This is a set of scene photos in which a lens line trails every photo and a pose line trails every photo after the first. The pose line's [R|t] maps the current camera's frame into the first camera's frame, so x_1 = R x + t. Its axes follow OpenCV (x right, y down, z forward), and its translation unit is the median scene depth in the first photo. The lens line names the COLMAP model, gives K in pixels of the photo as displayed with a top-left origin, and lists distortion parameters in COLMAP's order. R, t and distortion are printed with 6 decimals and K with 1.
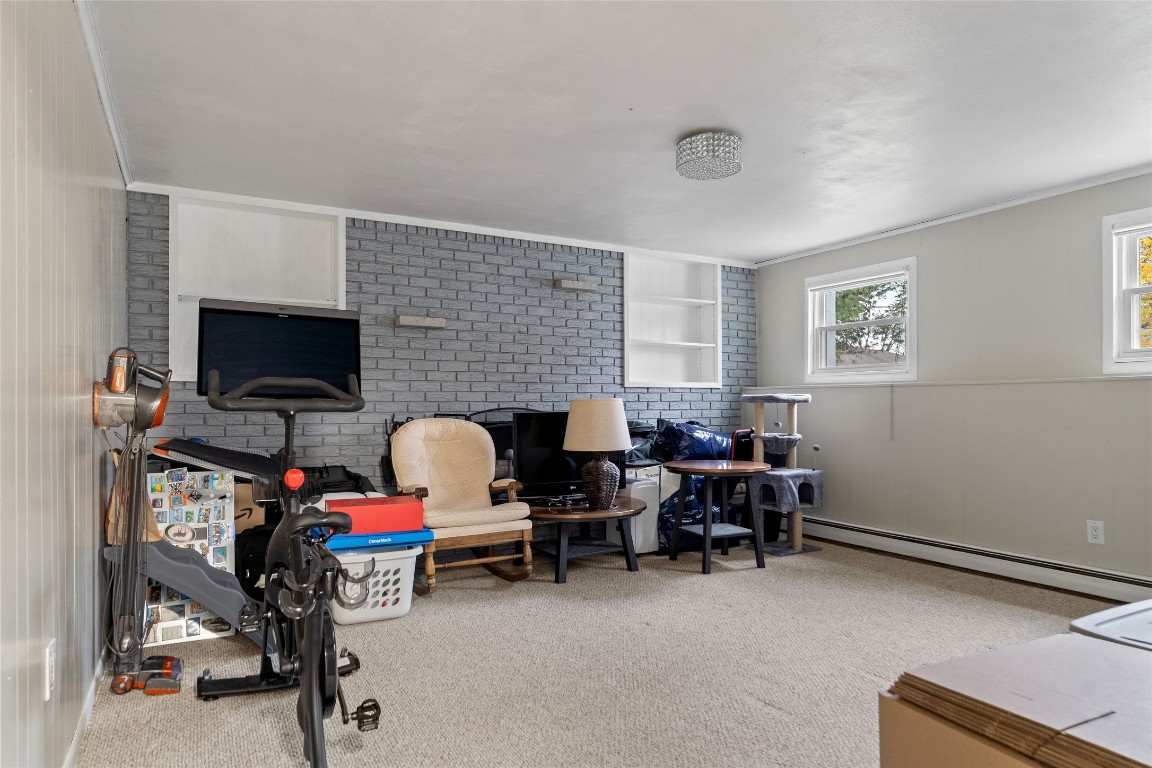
lens RADIAL K [[702.3, 0, 575.8], [0, 702.3, 402.9], [0, 0, 1]] dist [0.001609, 0.000439]
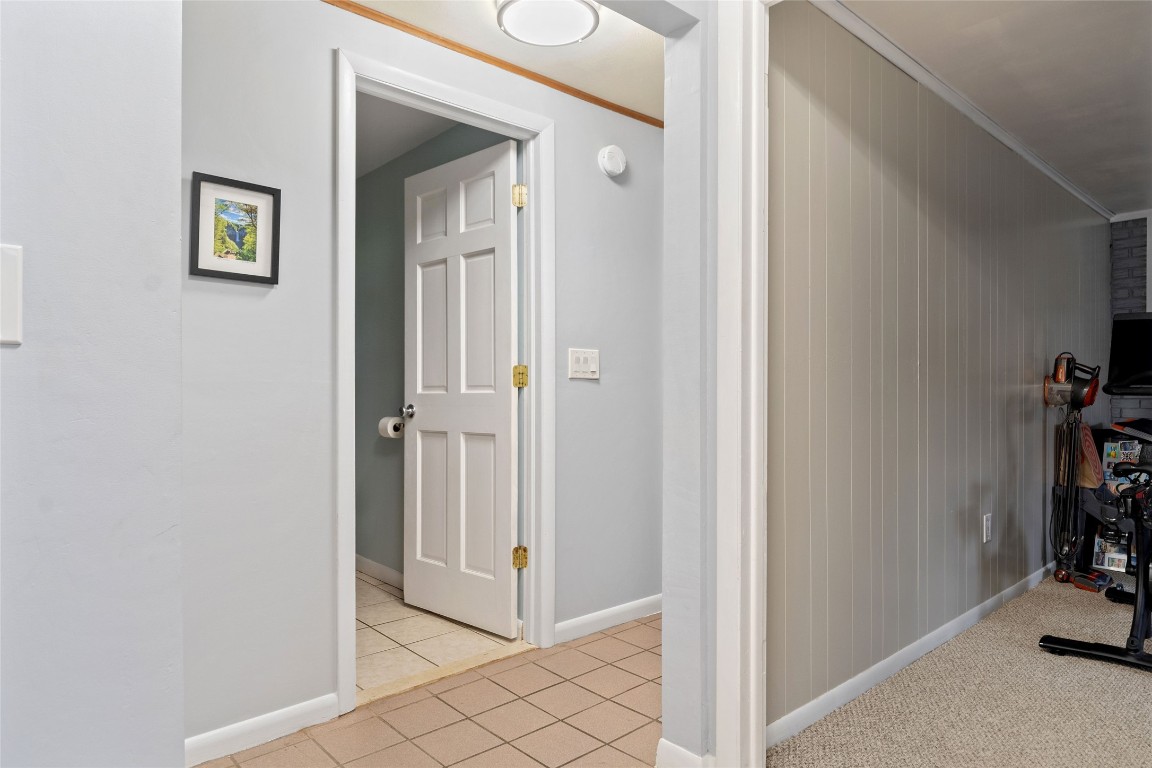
lens RADIAL K [[687.7, 0, 576.0], [0, 687.7, 384.0], [0, 0, 1]] dist [0.001117, 0.001412]
pose [[0.222986, -0.005677, -0.974805, 0.540316], [-0.003147, 0.999974, -0.006543, 0.001123], [0.974816, 0.004526, 0.222963, -0.331099]]
